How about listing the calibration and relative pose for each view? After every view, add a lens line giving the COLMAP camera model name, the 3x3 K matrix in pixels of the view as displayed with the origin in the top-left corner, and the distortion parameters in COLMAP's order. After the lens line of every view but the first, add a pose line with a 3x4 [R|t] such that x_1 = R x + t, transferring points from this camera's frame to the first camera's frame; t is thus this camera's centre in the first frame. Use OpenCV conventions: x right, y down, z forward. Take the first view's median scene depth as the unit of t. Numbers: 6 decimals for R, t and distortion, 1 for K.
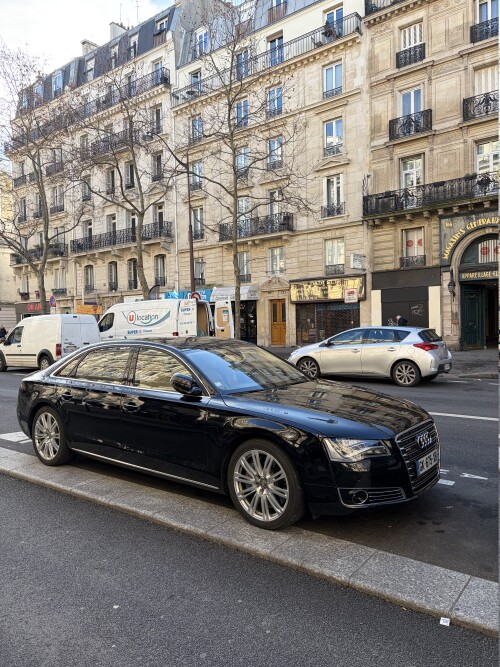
lens RADIAL K [[459.6, 0, 250.0], [0, 459.6, 333.5], [0, 0, 1]] dist [0.041043, 0.000065]
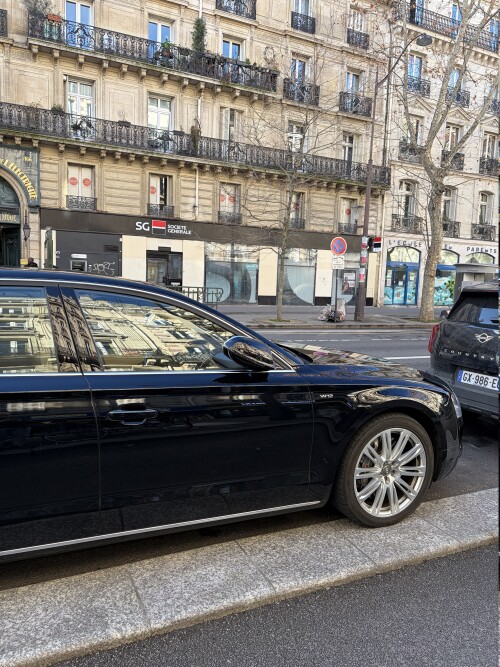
lens RADIAL K [[459.6, 0, 250.0], [0, 459.6, 333.5], [0, 0, 1]] dist [0.041043, 0.000065]
pose [[0.495793, -0.041453, 0.867451, -0.734625], [-0.034989, 0.997096, 0.067646, 0.049929], [-0.867736, -0.063890, 0.492903, 0.811059]]
